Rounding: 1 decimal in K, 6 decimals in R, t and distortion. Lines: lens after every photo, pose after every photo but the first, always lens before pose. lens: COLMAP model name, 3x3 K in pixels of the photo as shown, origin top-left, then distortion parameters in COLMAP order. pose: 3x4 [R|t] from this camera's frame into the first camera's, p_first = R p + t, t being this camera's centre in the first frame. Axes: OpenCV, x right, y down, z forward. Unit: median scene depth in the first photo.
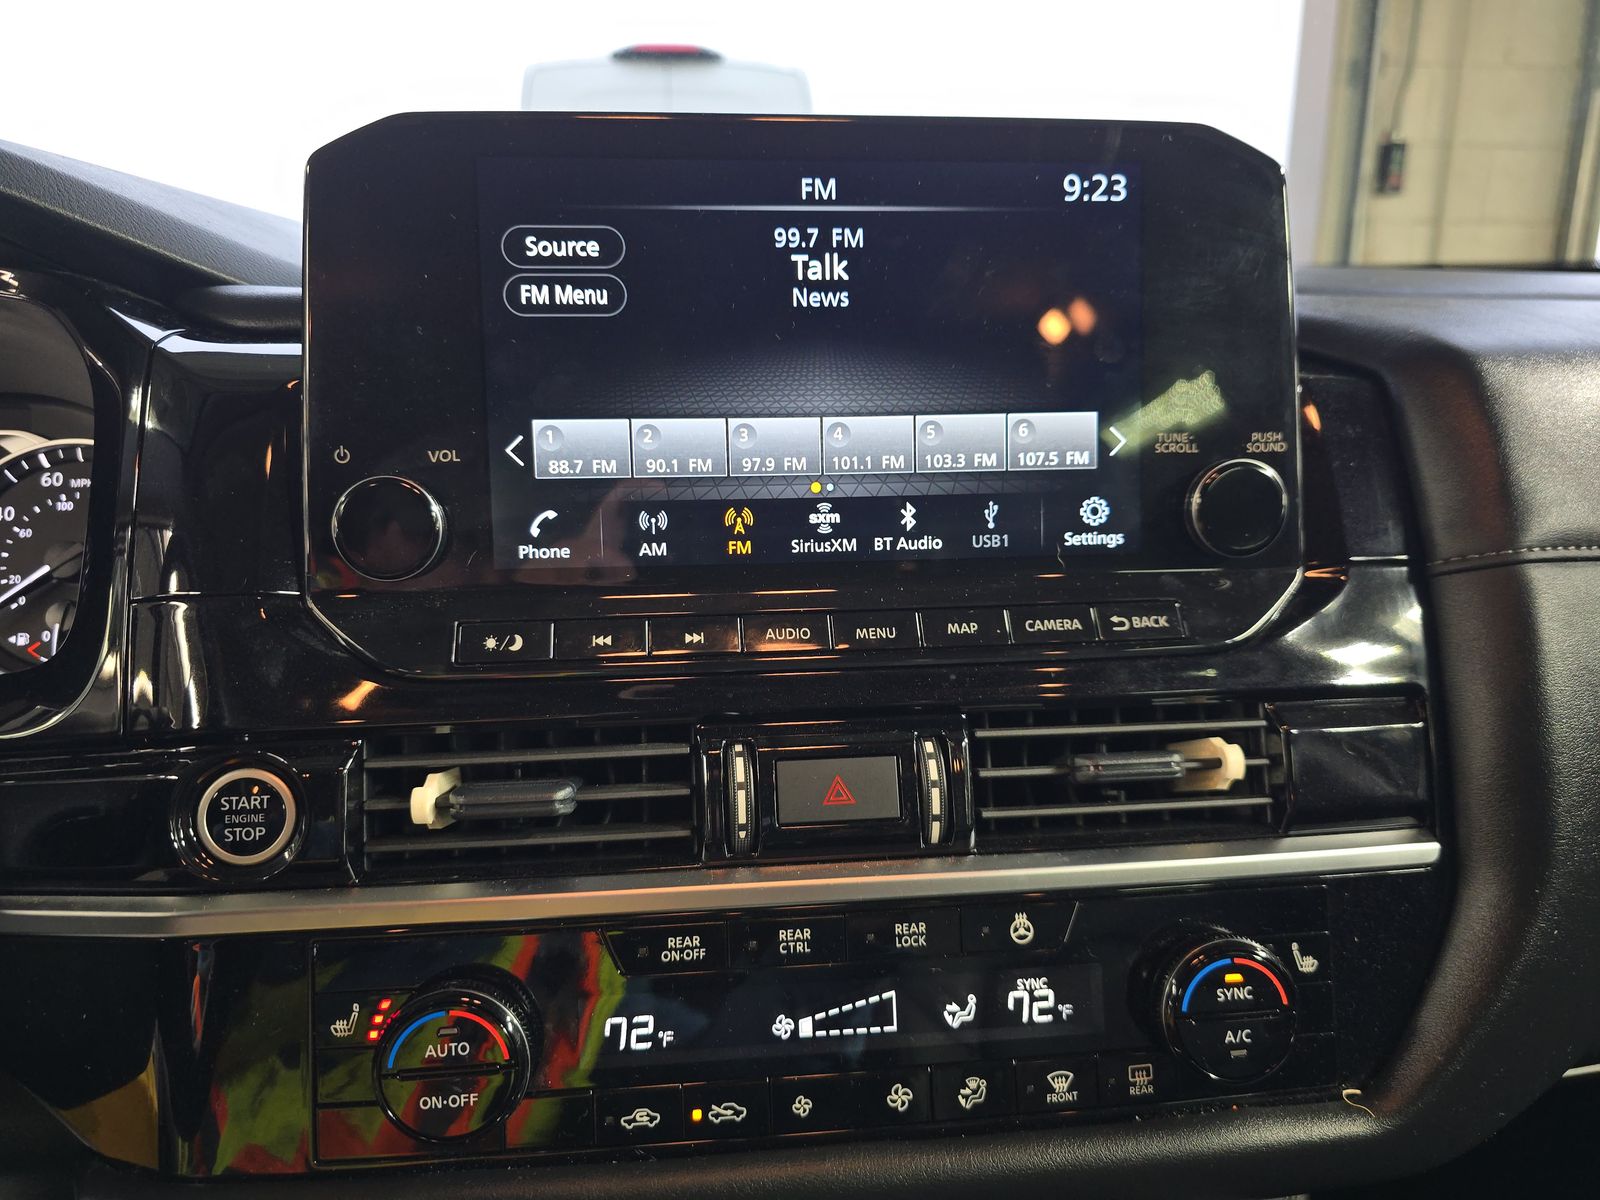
lens RADIAL K [[1077.4, 0, 797.1], [0, 1077.4, 602.0], [0, 0, 1]] dist [0.002180, -0.009193]
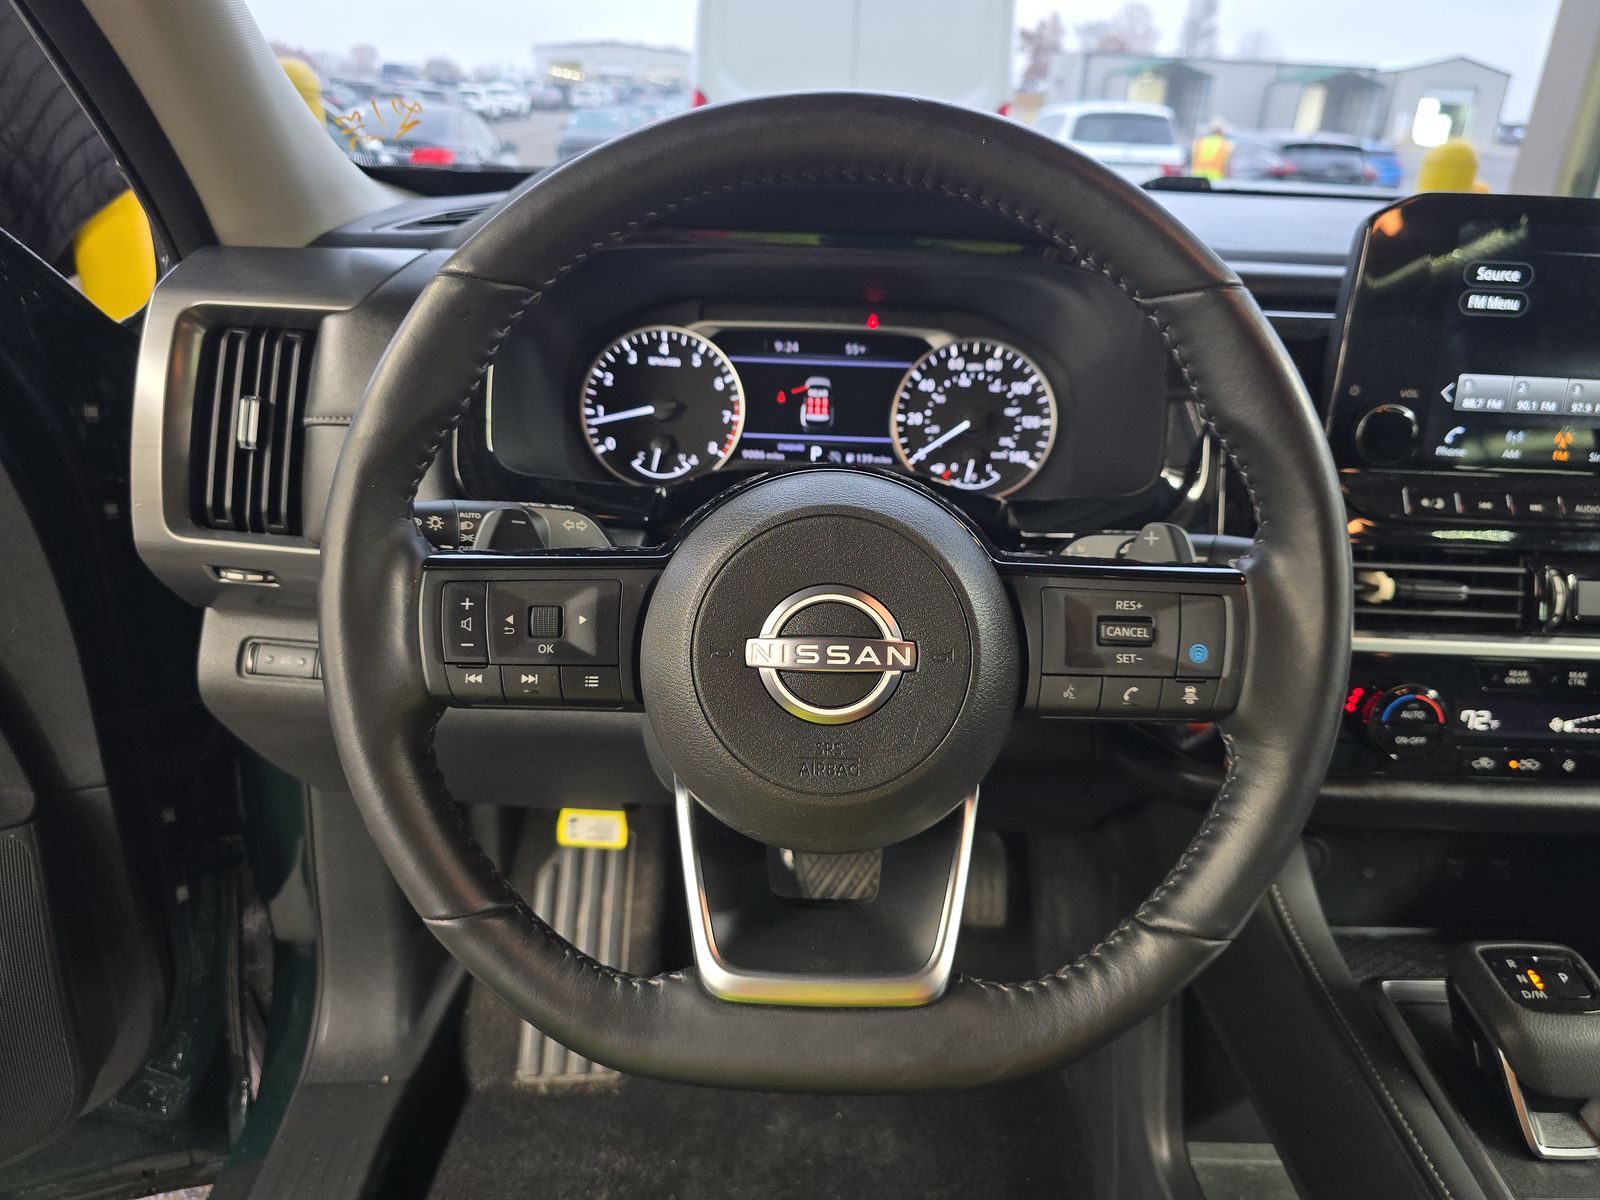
lens RADIAL K [[1077.4, 0, 802.2], [0, 1077.4, 599.6], [0, 0, 1]] dist [0.002180, -0.009193]
pose [[0.995179, 0.076861, -0.060918, -1.174001], [-0.066584, 0.985552, 0.155737, -0.012228], [0.072008, -0.150930, 0.985918, -0.843357]]
